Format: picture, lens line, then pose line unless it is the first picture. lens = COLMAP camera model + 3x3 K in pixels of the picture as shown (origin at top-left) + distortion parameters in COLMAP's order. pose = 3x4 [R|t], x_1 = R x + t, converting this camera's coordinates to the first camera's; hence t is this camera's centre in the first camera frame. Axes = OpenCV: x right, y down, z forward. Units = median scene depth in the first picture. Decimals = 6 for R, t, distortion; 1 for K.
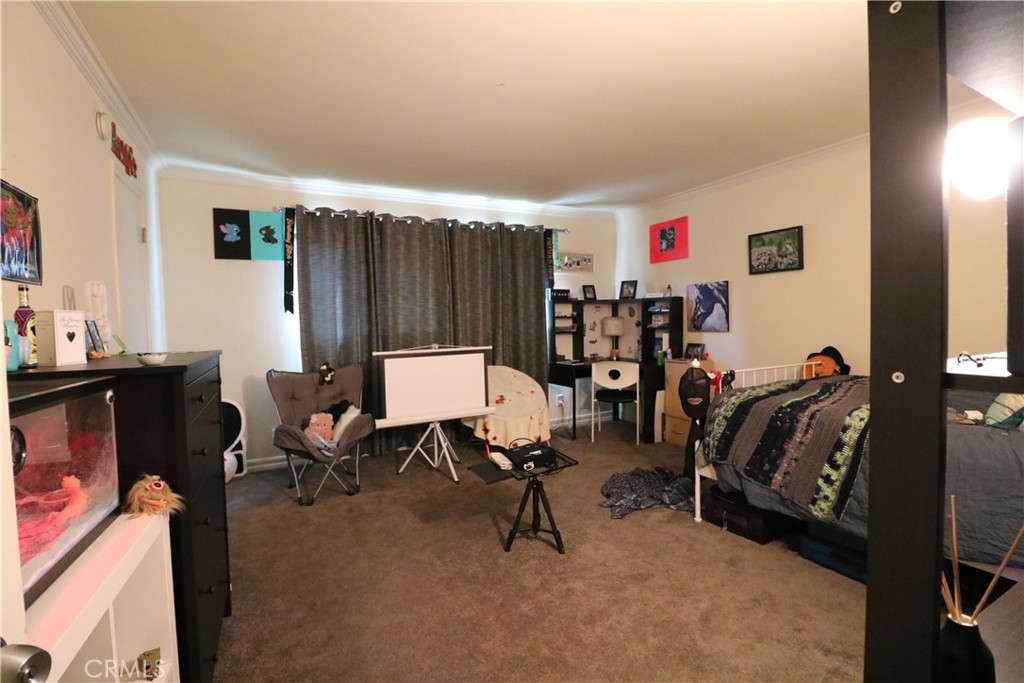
lens RADIAL K [[474.0, 0, 511.8], [0, 474.0, 335.6], [0, 0, 1]] dist [-0.000039, -0.013165]
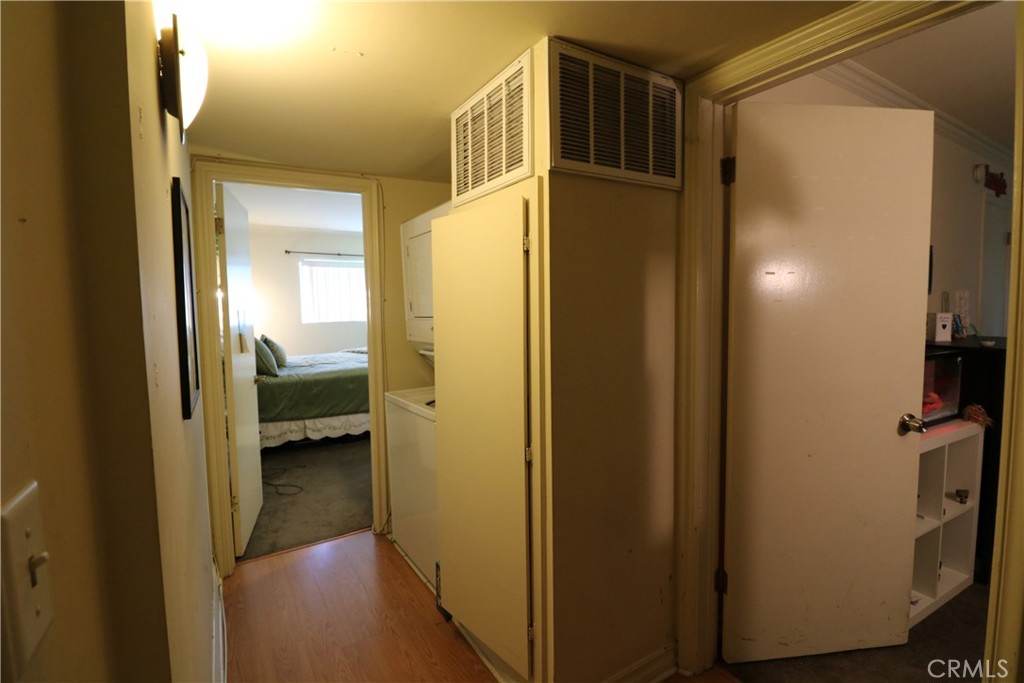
lens RADIAL K [[474.0, 0, 511.8], [0, 474.0, 335.6], [0, 0, 1]] dist [-0.000039, -0.013165]
pose [[0.075157, 0.095970, -0.992543, 0.826568], [-0.022783, 0.995263, 0.094508, -0.102184], [0.996911, 0.015510, 0.076987, -0.899351]]
